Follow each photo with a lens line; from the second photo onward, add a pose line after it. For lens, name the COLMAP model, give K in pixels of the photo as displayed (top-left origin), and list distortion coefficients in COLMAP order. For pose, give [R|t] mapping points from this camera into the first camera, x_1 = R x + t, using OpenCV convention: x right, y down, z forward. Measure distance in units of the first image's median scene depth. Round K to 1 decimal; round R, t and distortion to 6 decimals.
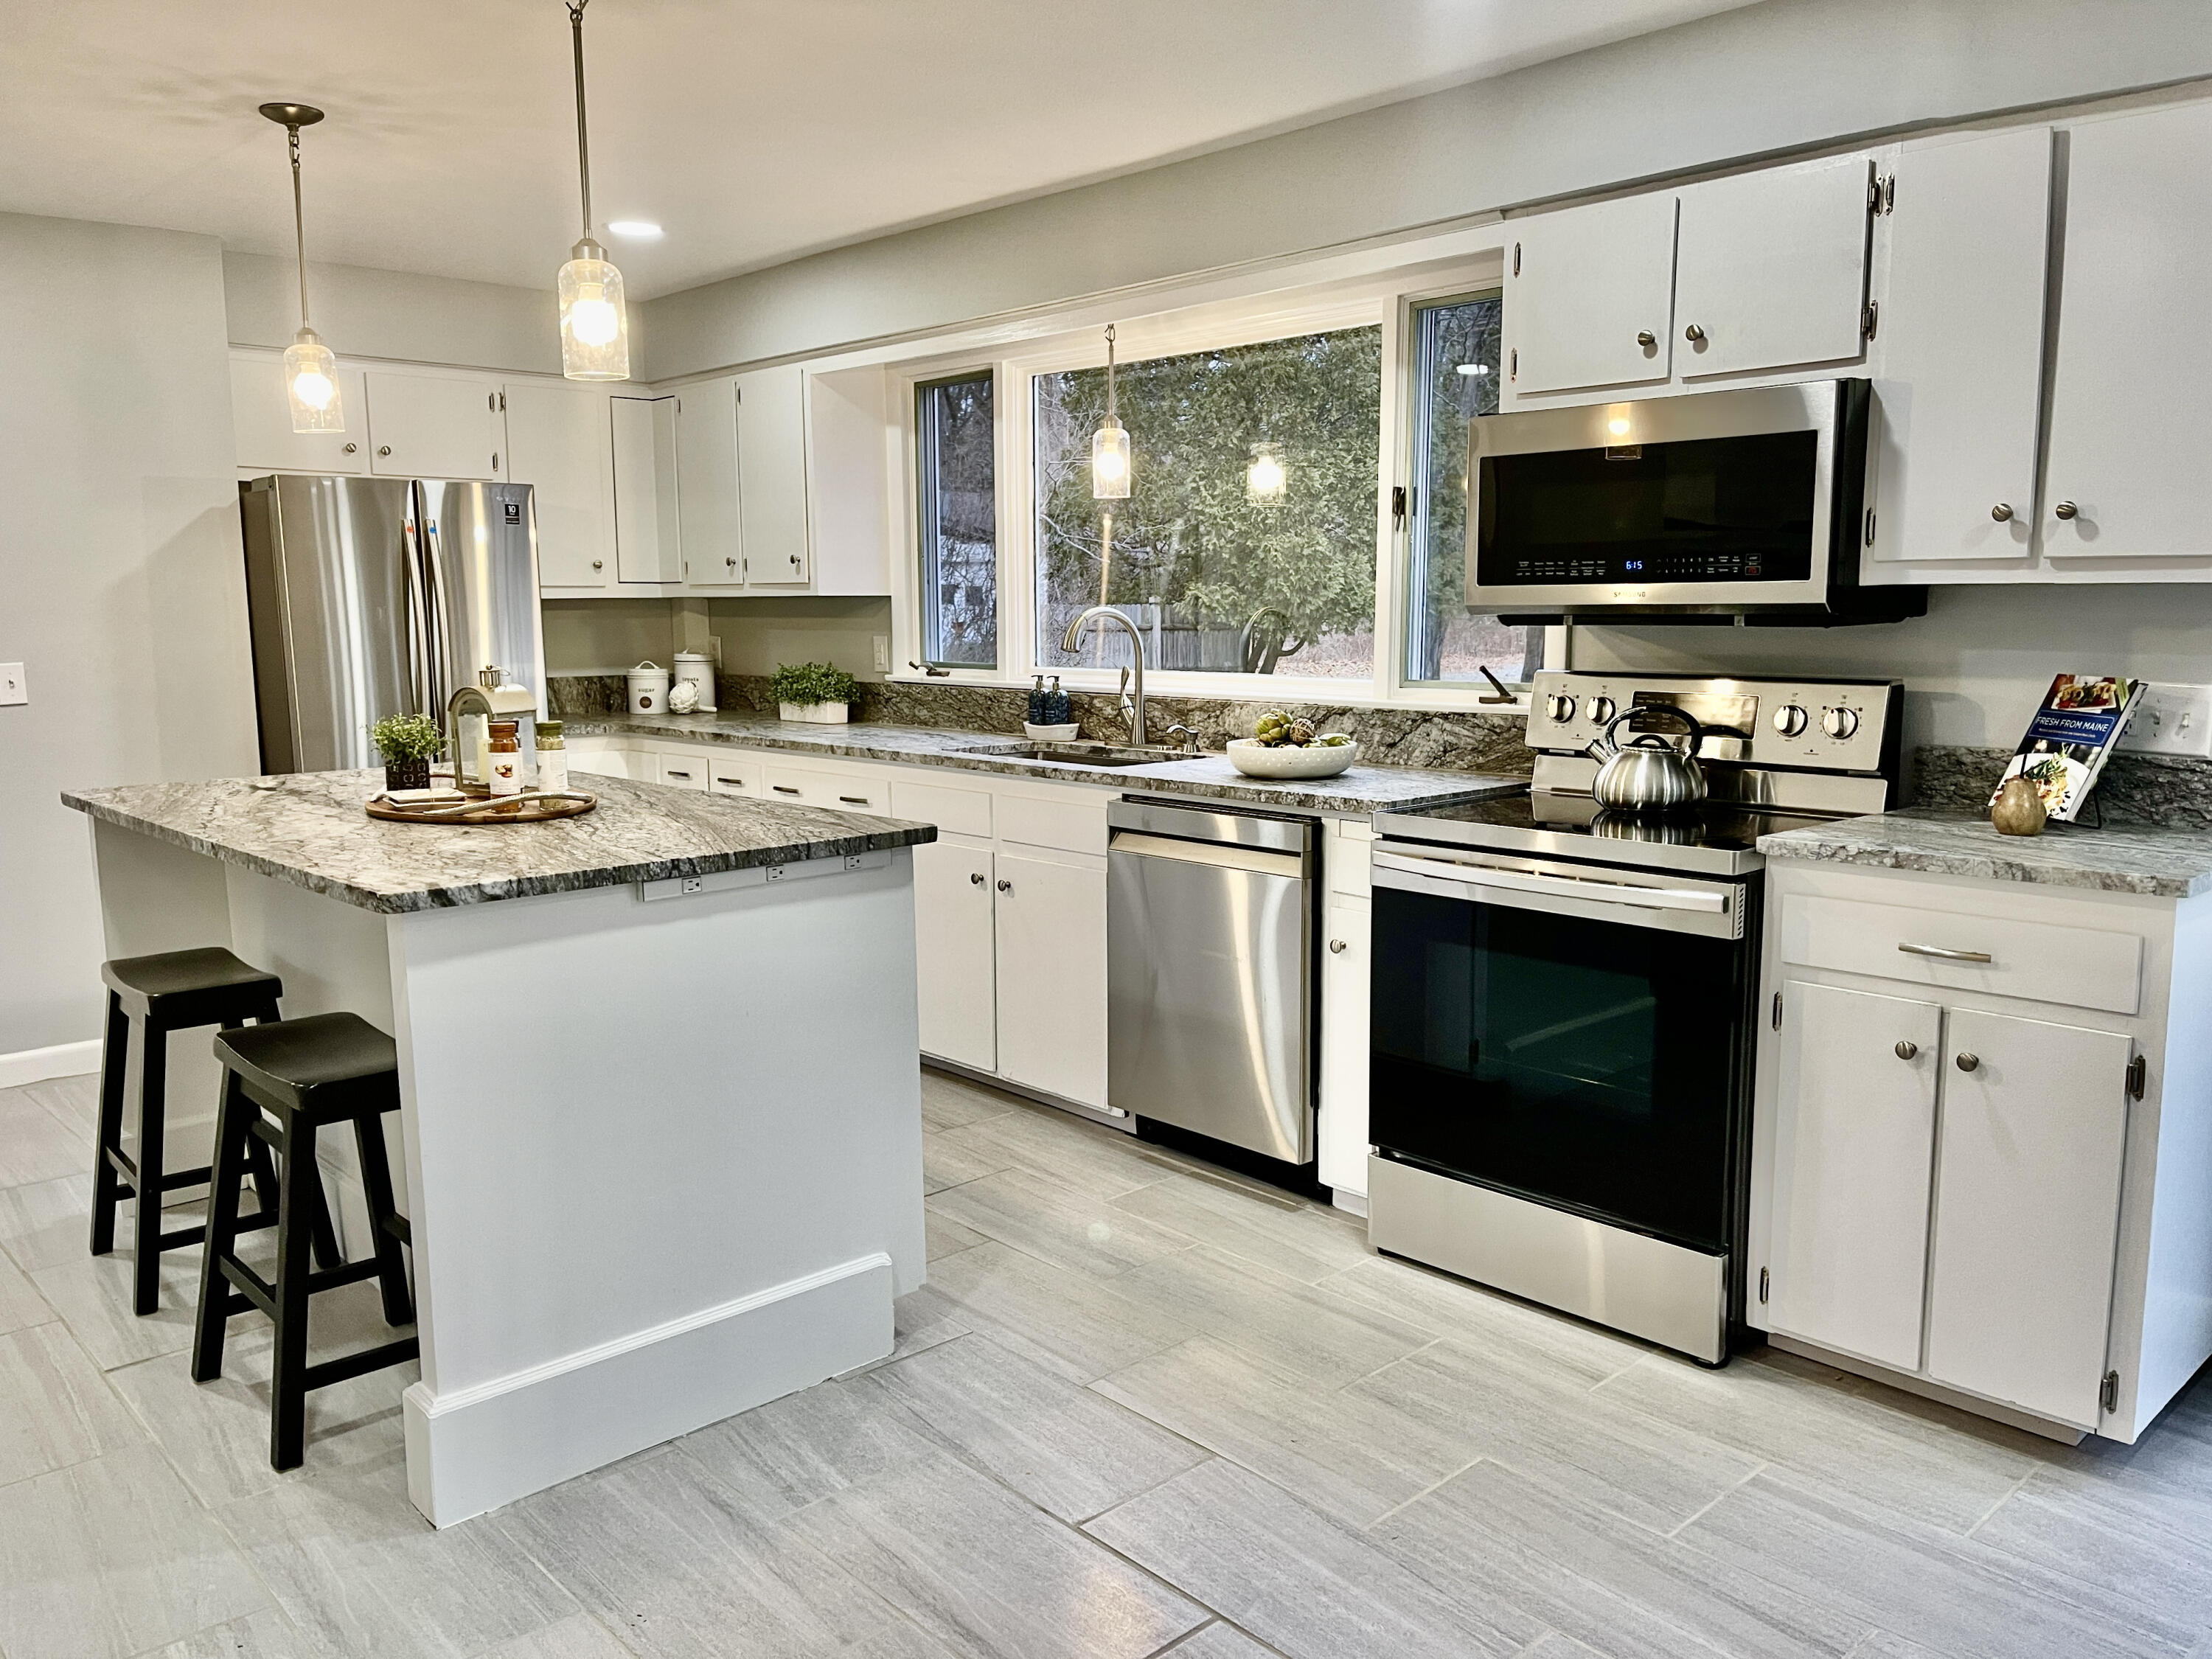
lens RADIAL K [[1676.8, 0, 1096.6], [0, 1676.8, 815.5], [0, 0, 1]] dist [0.065461, -0.082173]
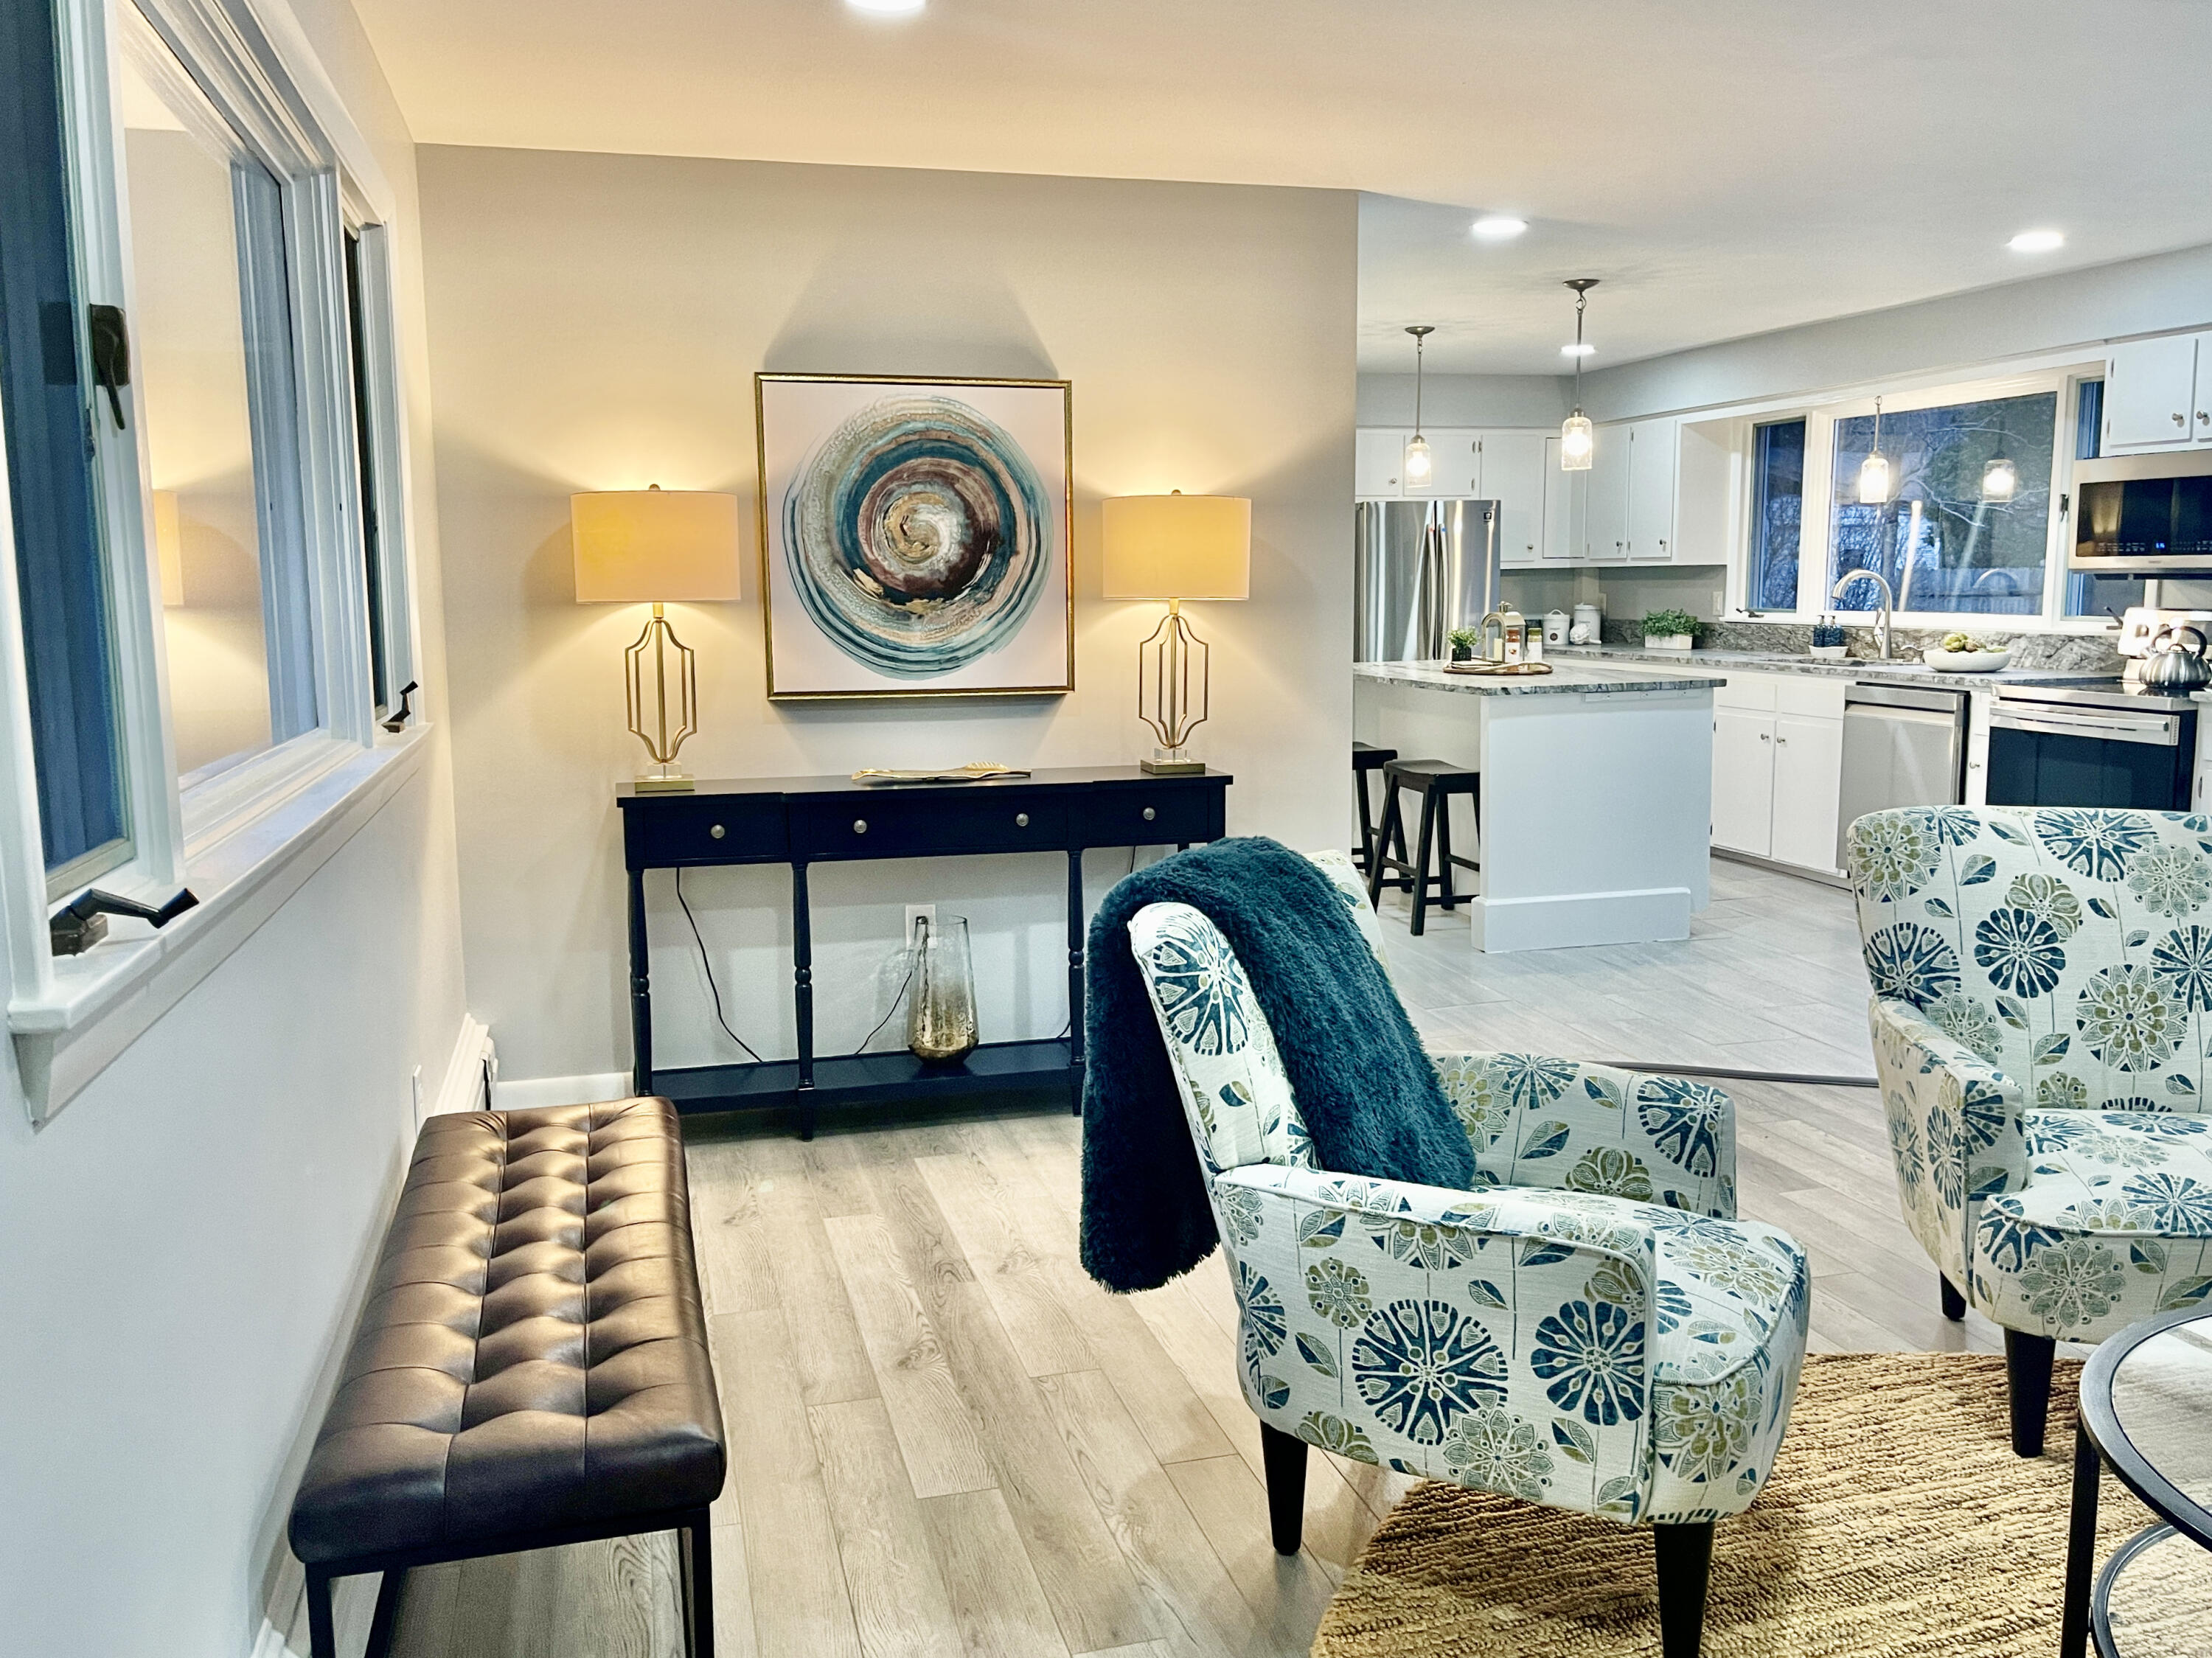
lens RADIAL K [[1676.7, 0, 1096.6], [0, 1676.7, 815.0], [0, 0, 1]] dist [0.065461, -0.082173]
pose [[0.880751, 0.063000, -0.469371, 0.123220], [-0.054751, 0.998012, 0.031217, 0.089942], [0.470404, -0.001795, 0.882449, -0.707419]]
